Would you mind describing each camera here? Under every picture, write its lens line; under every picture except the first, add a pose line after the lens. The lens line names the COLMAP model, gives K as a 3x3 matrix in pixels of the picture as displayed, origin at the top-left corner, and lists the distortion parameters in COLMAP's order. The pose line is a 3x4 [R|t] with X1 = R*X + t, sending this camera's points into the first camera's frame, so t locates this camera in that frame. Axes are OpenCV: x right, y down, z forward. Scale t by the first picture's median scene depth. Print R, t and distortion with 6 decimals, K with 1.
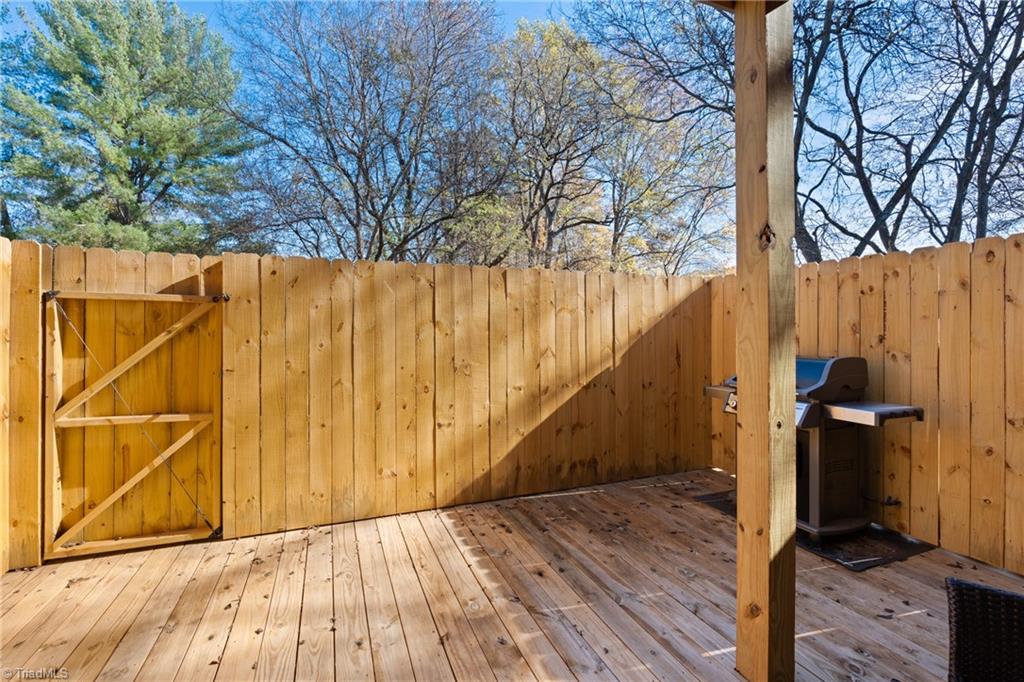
lens RADIAL K [[451.7, 0, 508.3], [0, 451.7, 334.5], [0, 0, 1]] dist [-0.002889, 0.000223]
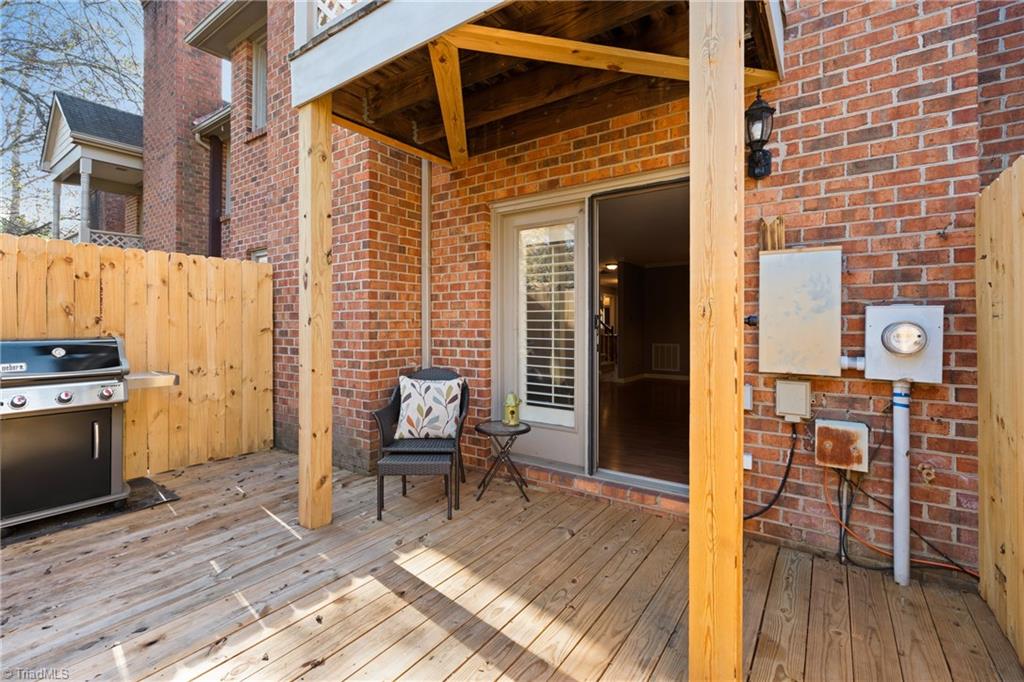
lens RADIAL K [[451.7, 0, 506.5], [0, 451.7, 321.7], [0, 0, 1]] dist [-0.002889, 0.000223]
pose [[-0.533646, 0.008349, 0.845667, -0.792223], [0.005931, 0.999964, -0.006129, 0.030580], [-0.845687, 0.001745, -0.533676, 0.861120]]
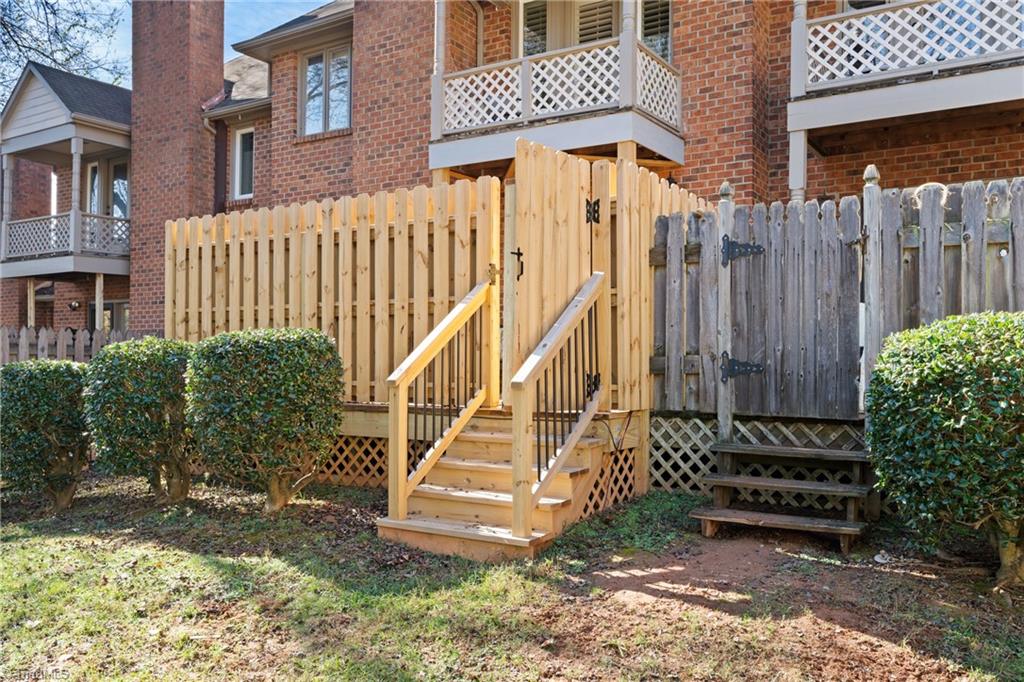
lens RADIAL K [[840.6, 0, 510.1], [0, 840.6, 346.5], [0, 0, 1]] dist [0.007186, 0.002961]
pose [[-0.579432, 0.016963, 0.814844, -2.817302], [0.002083, 0.999811, -0.019332, 0.361280], [-0.815018, -0.009504, -0.579358, 2.561212]]
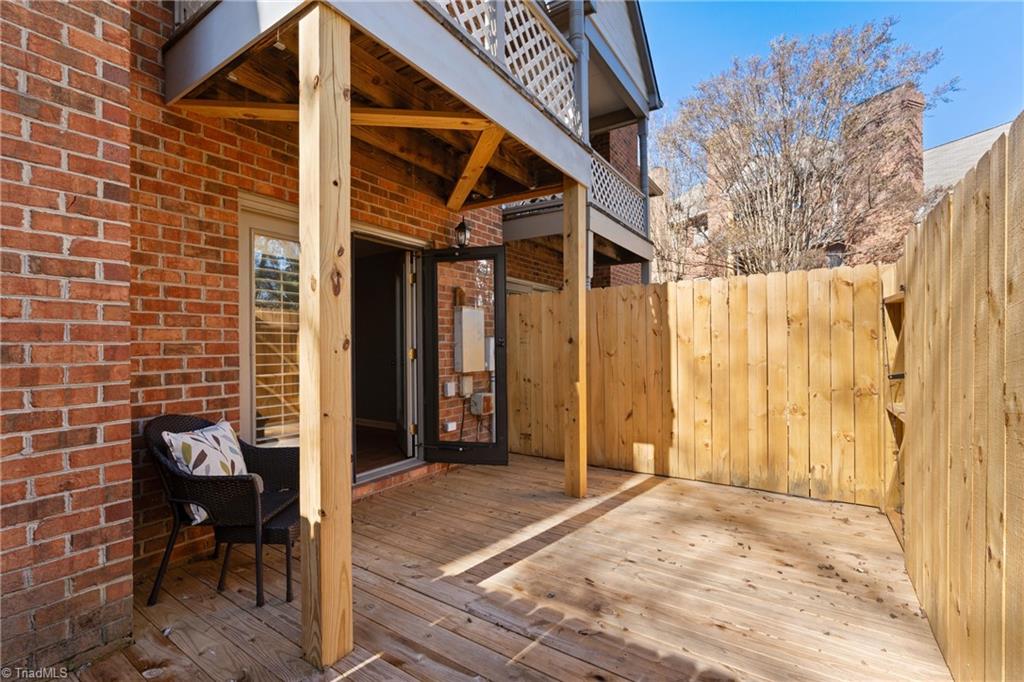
lens RADIAL K [[451.7, 0, 507.3], [0, 451.7, 343.2], [0, 0, 1]] dist [-0.002889, 0.000223]
pose [[-0.830427, 0.006690, -0.557088, 0.542310], [0.006634, 0.999976, 0.002120, 0.018269], [0.557089, -0.001935, -0.830451, 1.421698]]
